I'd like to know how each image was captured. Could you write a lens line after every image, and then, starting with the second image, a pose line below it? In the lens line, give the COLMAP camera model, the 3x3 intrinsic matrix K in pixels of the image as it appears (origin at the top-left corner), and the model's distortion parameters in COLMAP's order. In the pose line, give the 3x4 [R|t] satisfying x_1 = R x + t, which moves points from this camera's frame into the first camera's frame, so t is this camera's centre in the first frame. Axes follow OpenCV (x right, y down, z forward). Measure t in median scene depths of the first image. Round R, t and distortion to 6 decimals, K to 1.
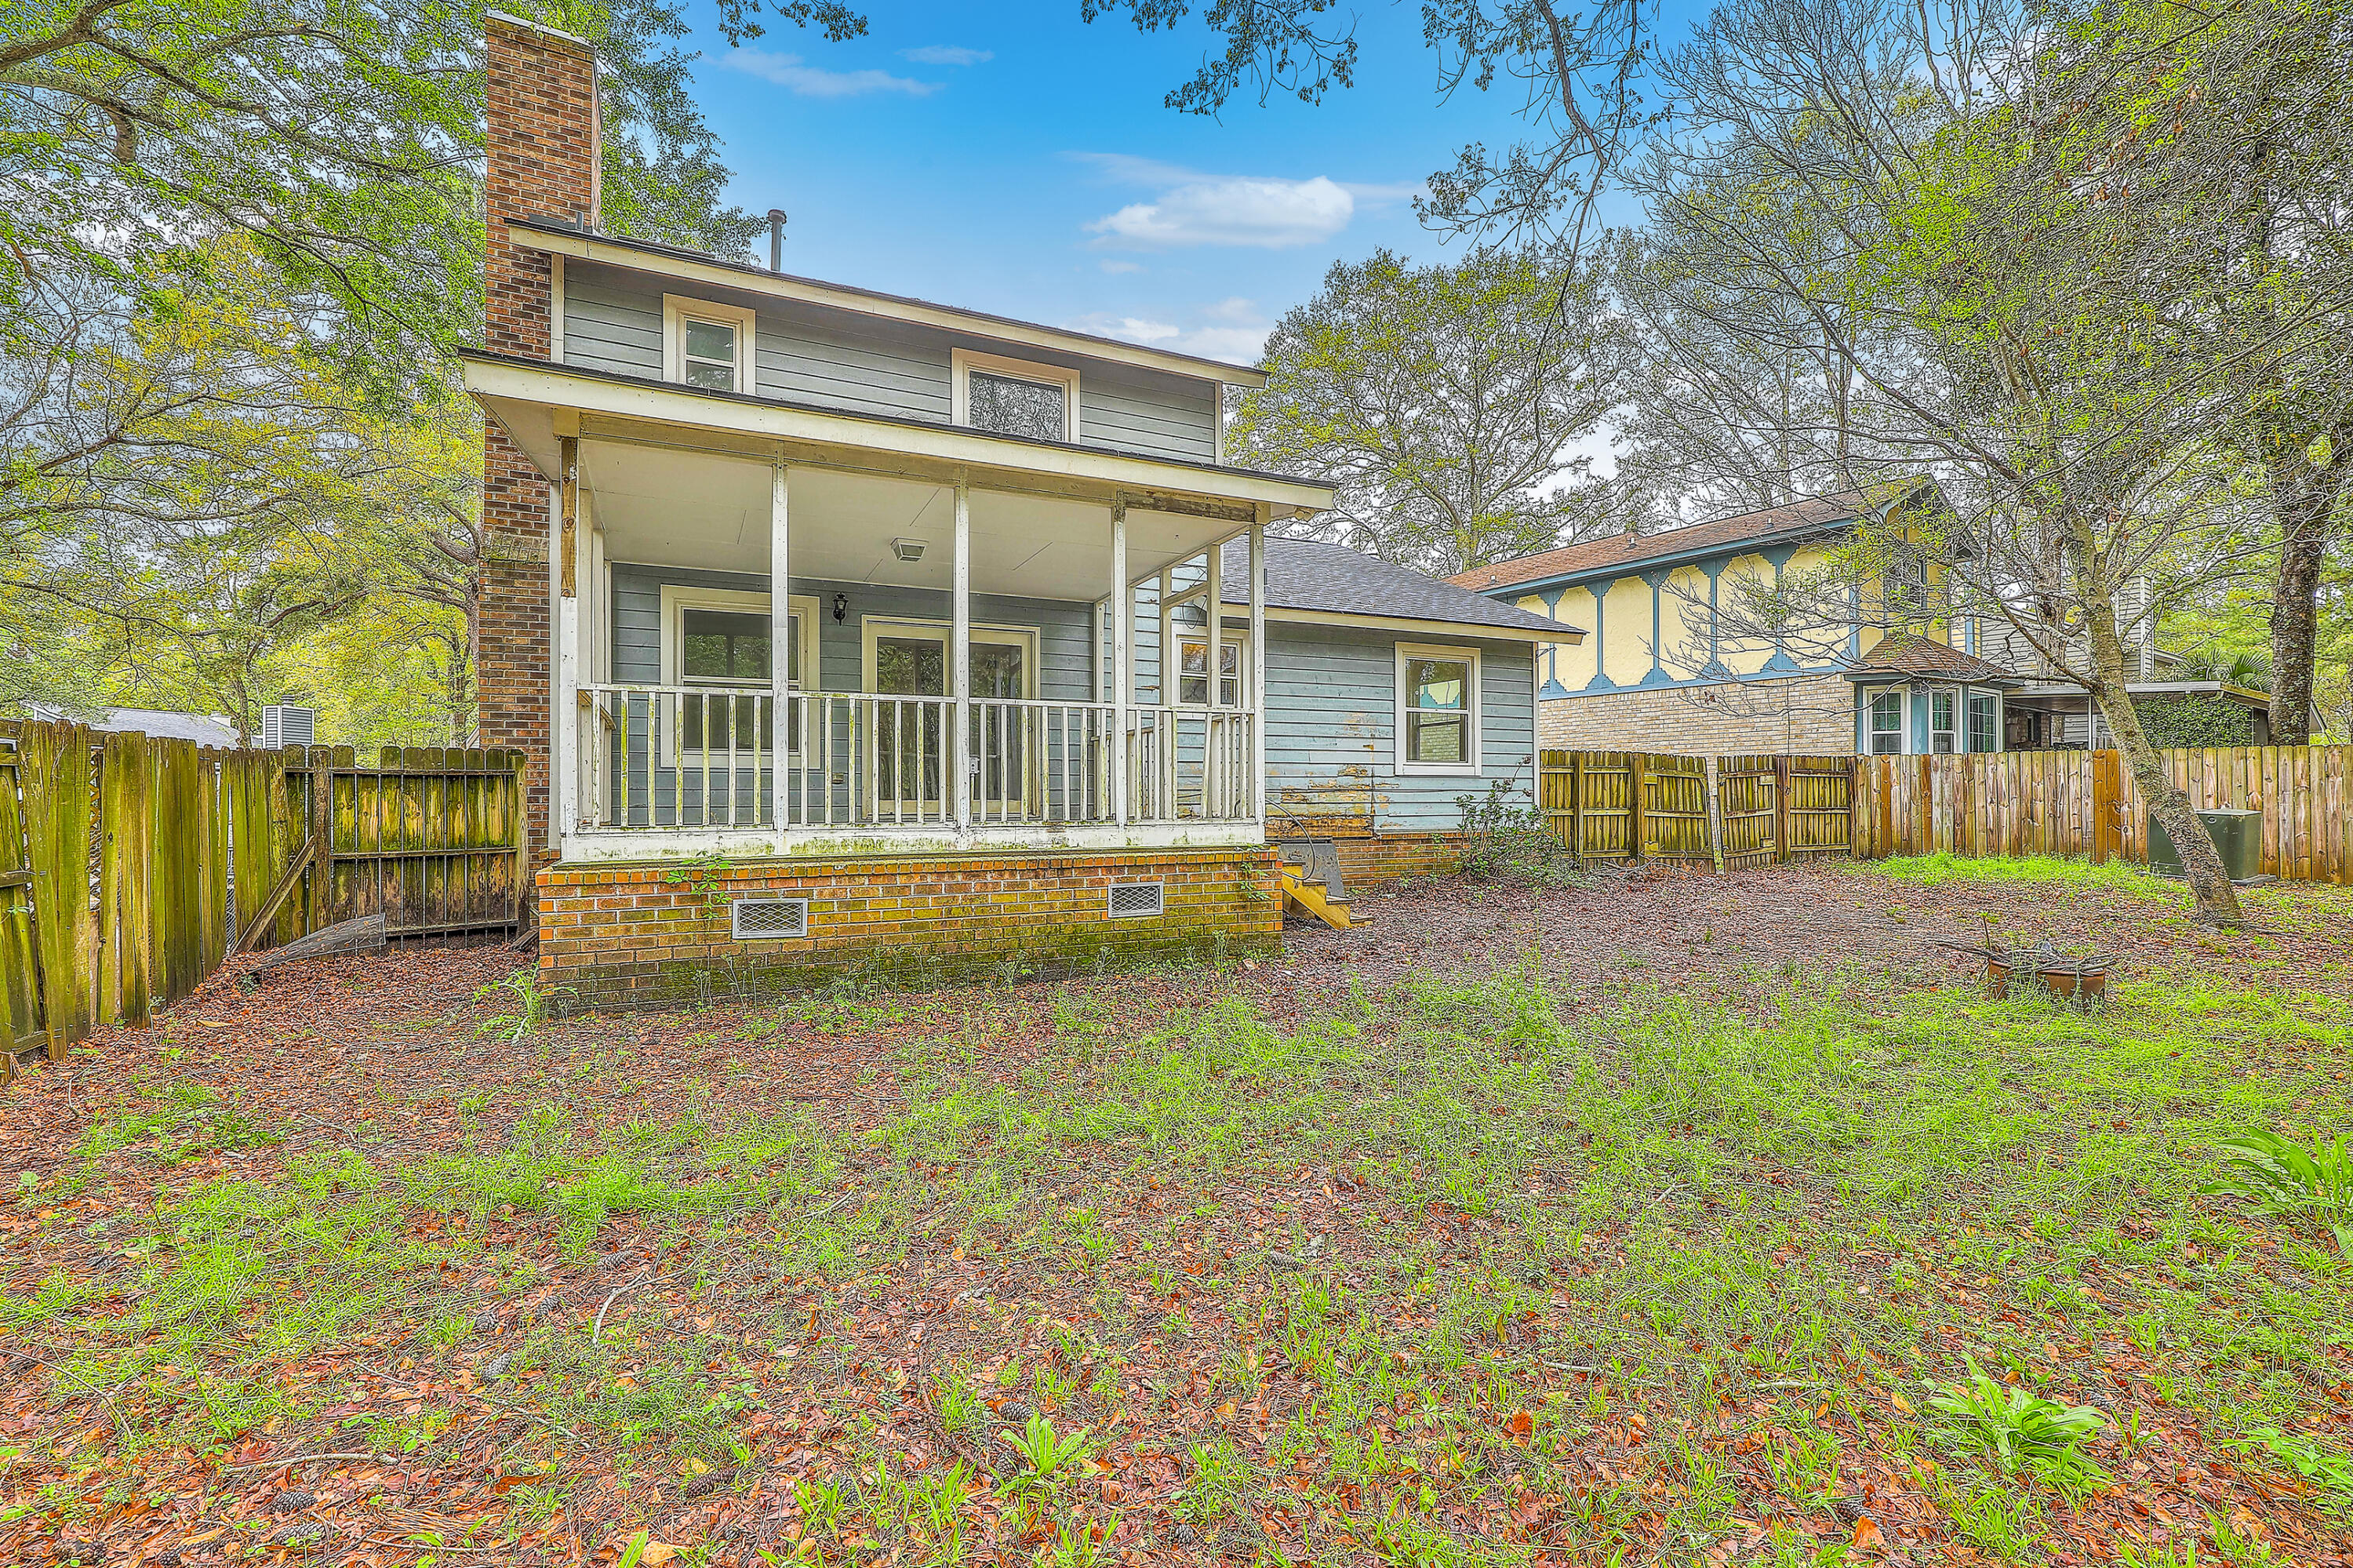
lens RADIAL K [[1053.4, 0, 1193.7], [0, 1053.4, 789.9], [0, 0, 1]] dist [-0.000346, -0.000093]
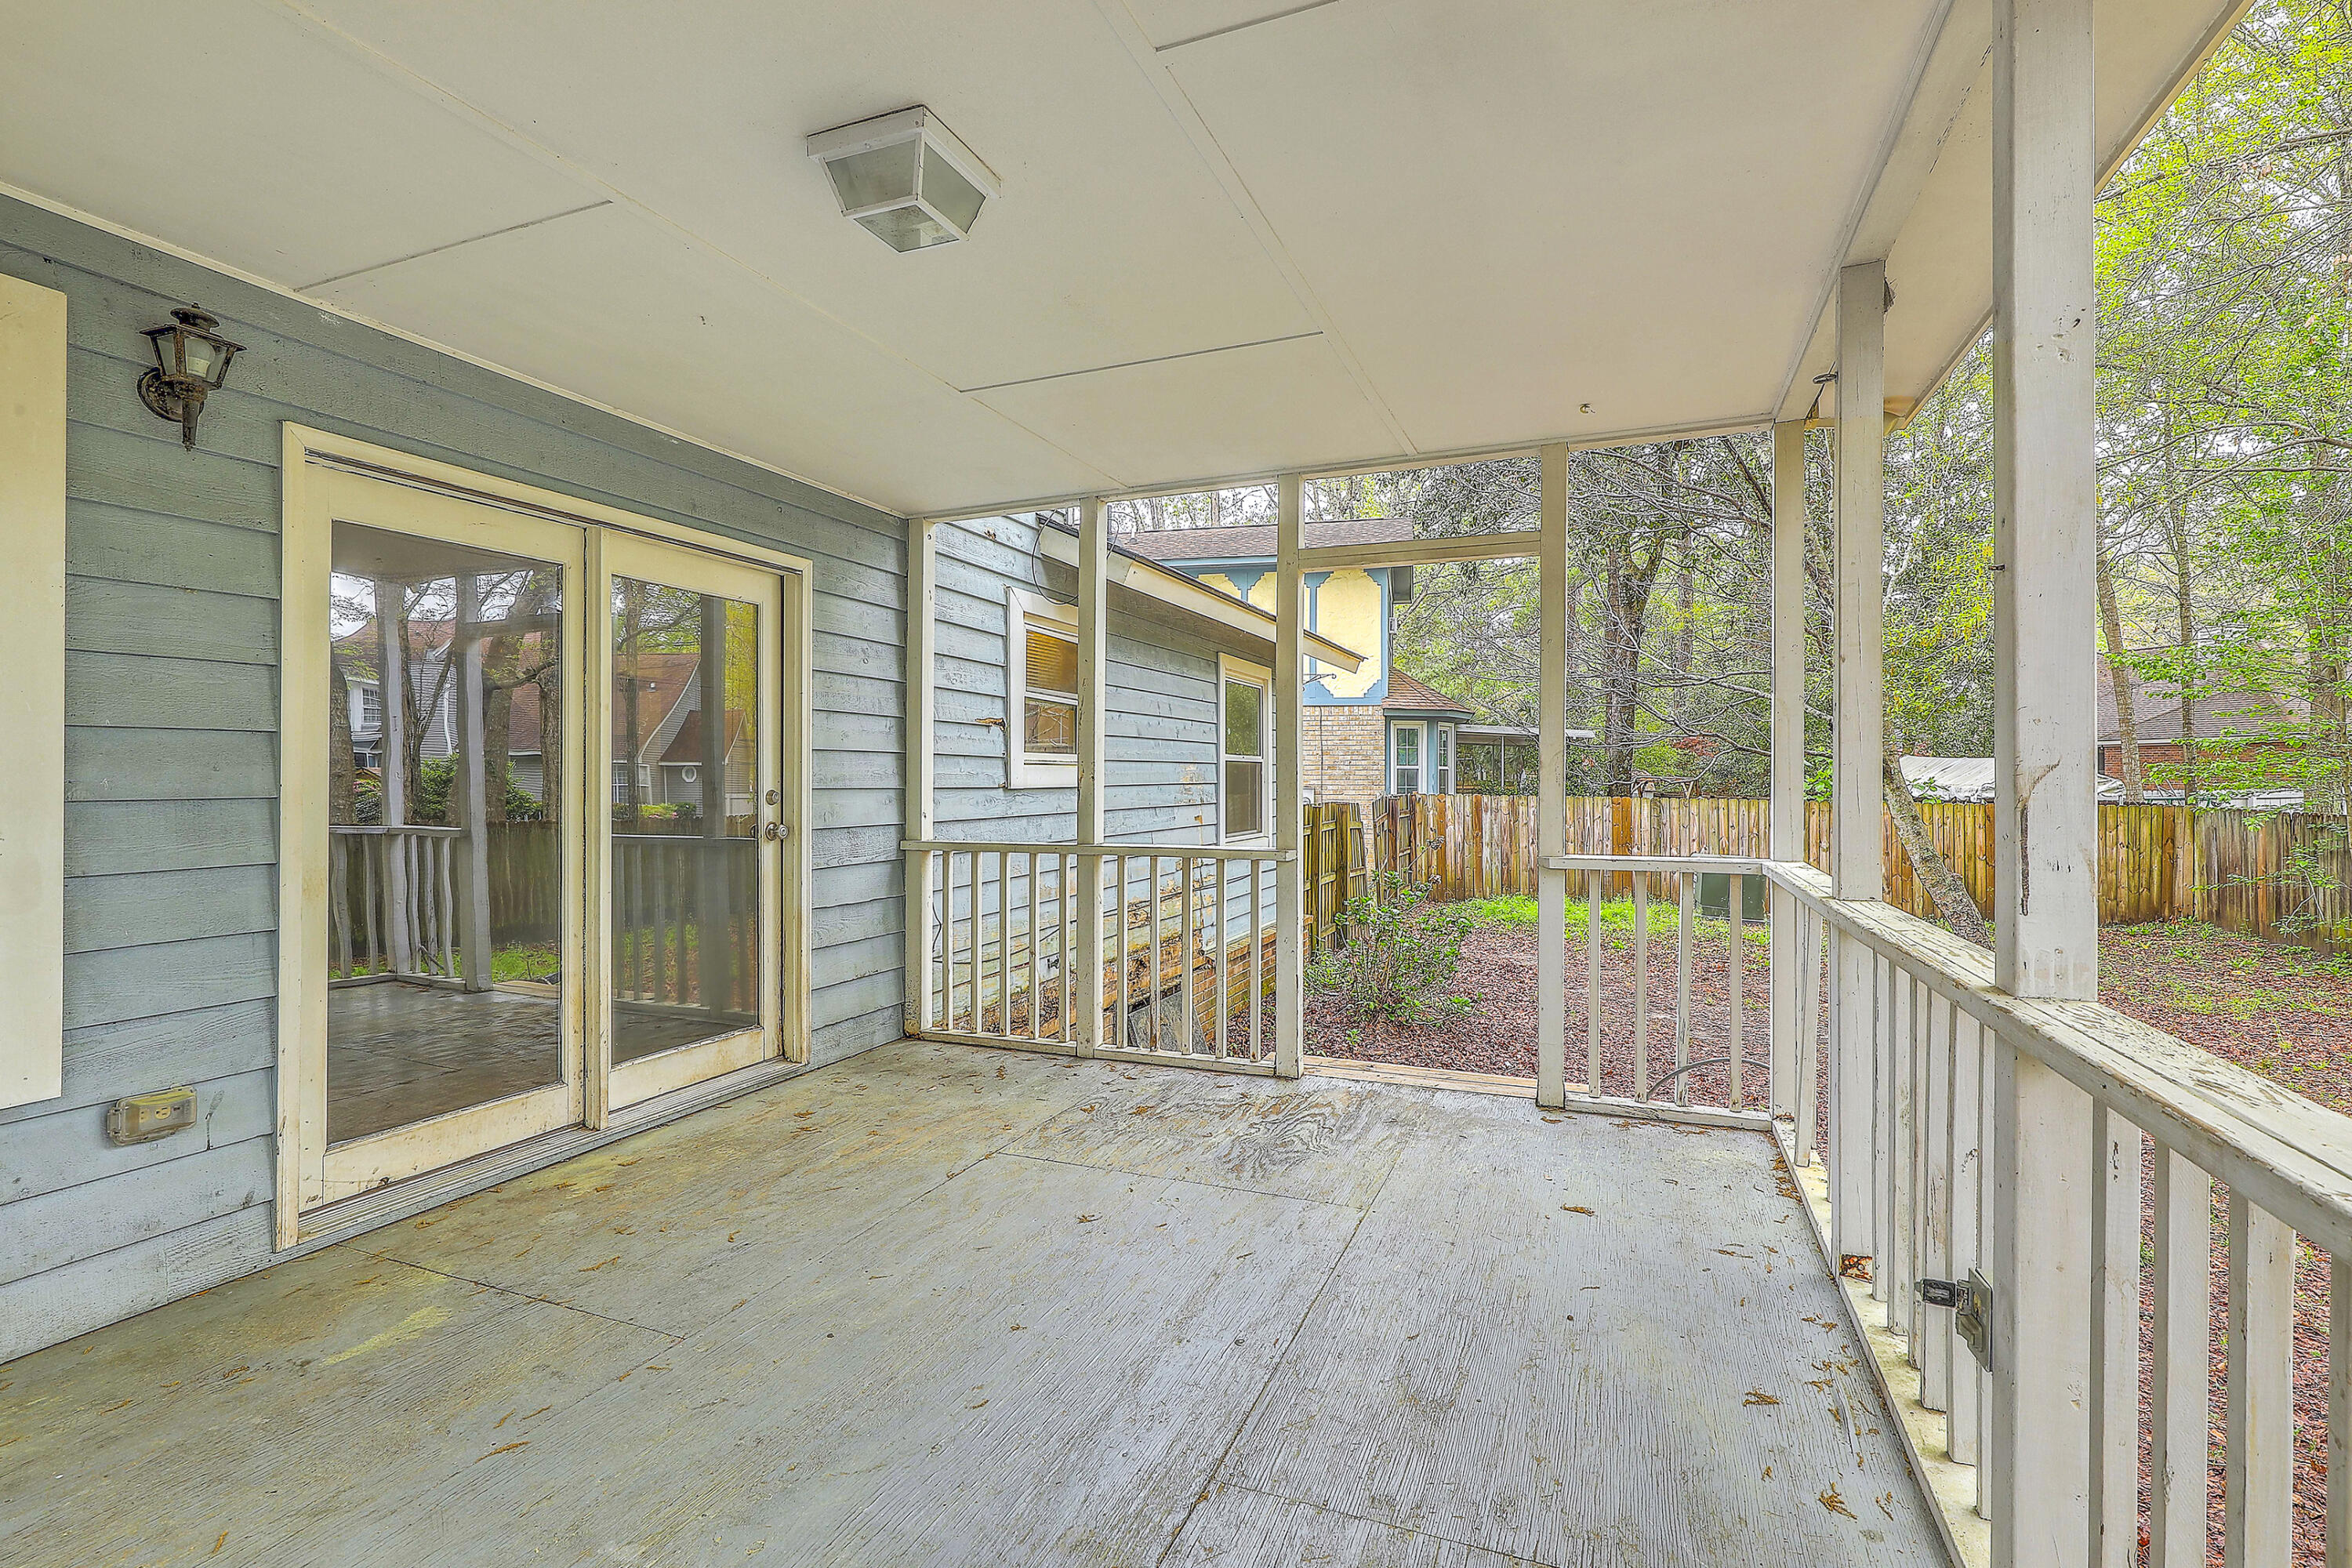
lens RADIAL K [[1066.6, 0, 1185.7], [0, 1066.6, 759.8], [0, 0, 1]] dist [-0.001575, 0.000710]
pose [[0.747775, 0.016646, 0.663744, -0.282441], [-0.013513, 0.999860, -0.009853, -0.075984], [-0.663815, -0.001601, 0.747895, 0.586392]]
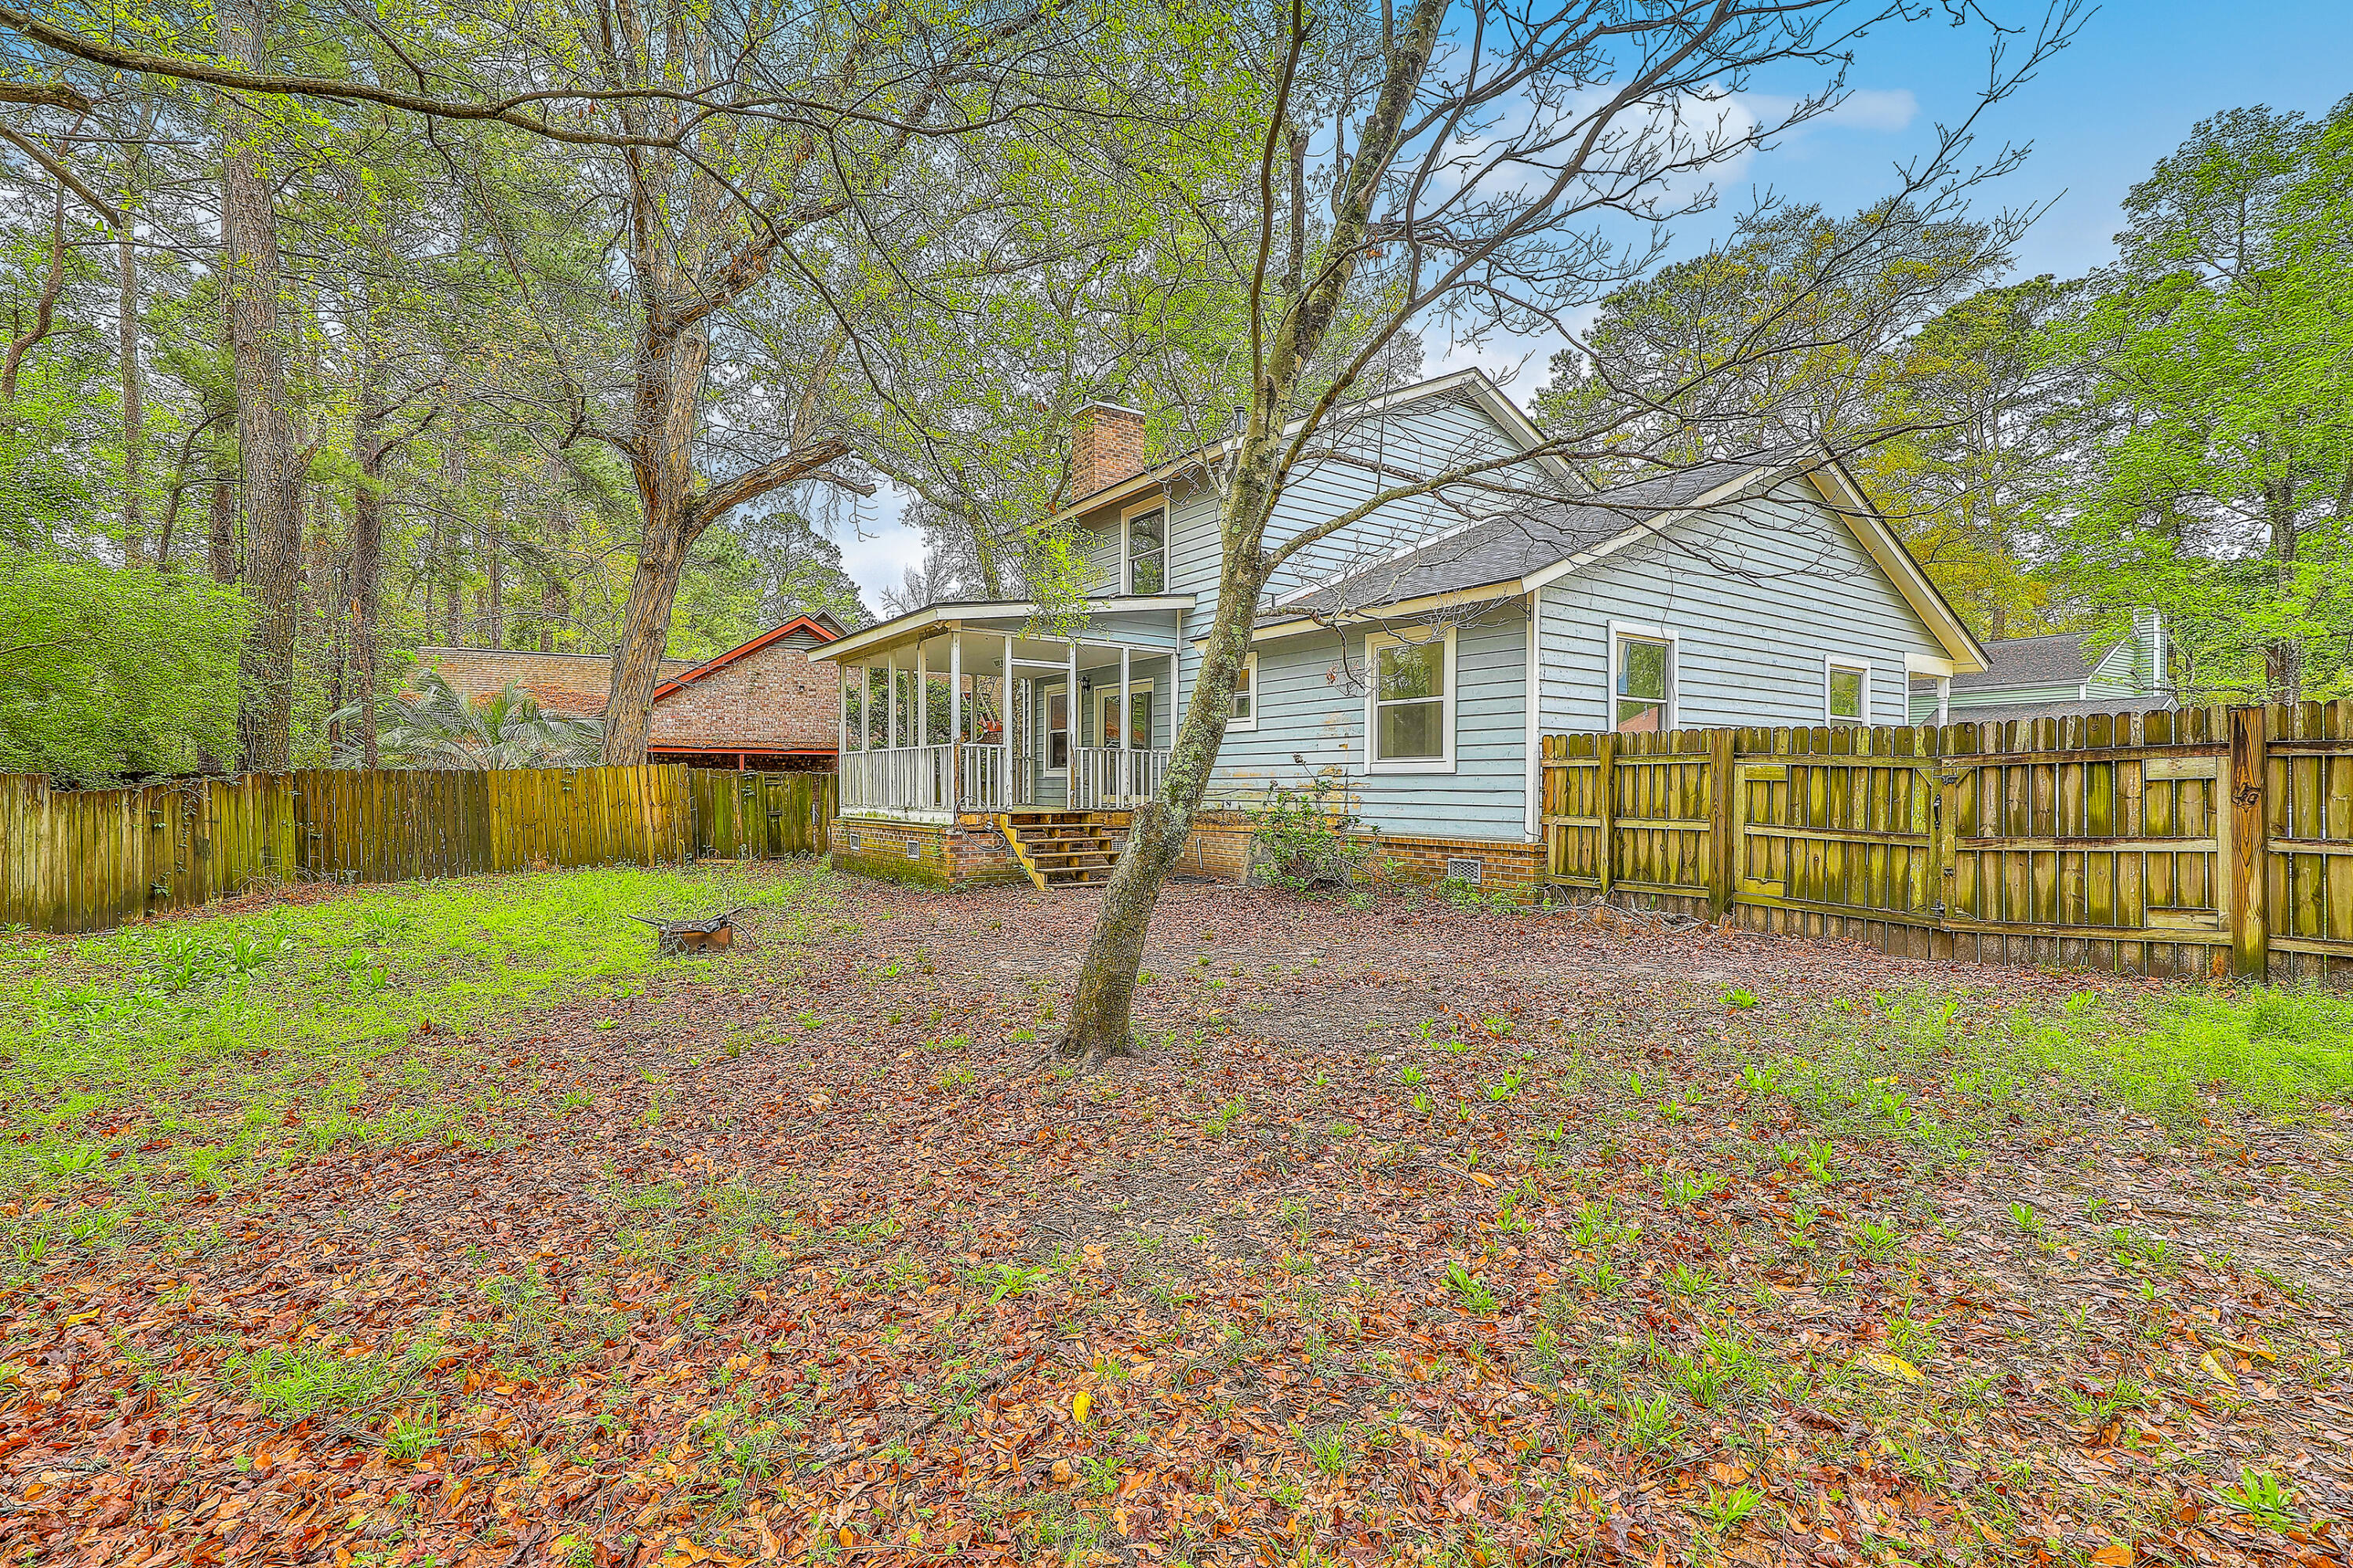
lens RADIAL K [[1054.7, 0, 1192.6], [0, 1054.7, 781.0], [0, 0, 1]] dist [-0.001342, -0.001467]
pose [[0.167495, -0.001189, -0.985872, 1.236893], [0.007416, 0.999972, 0.000054, -0.010107], [0.985845, -0.007321, 0.167499, 0.765188]]
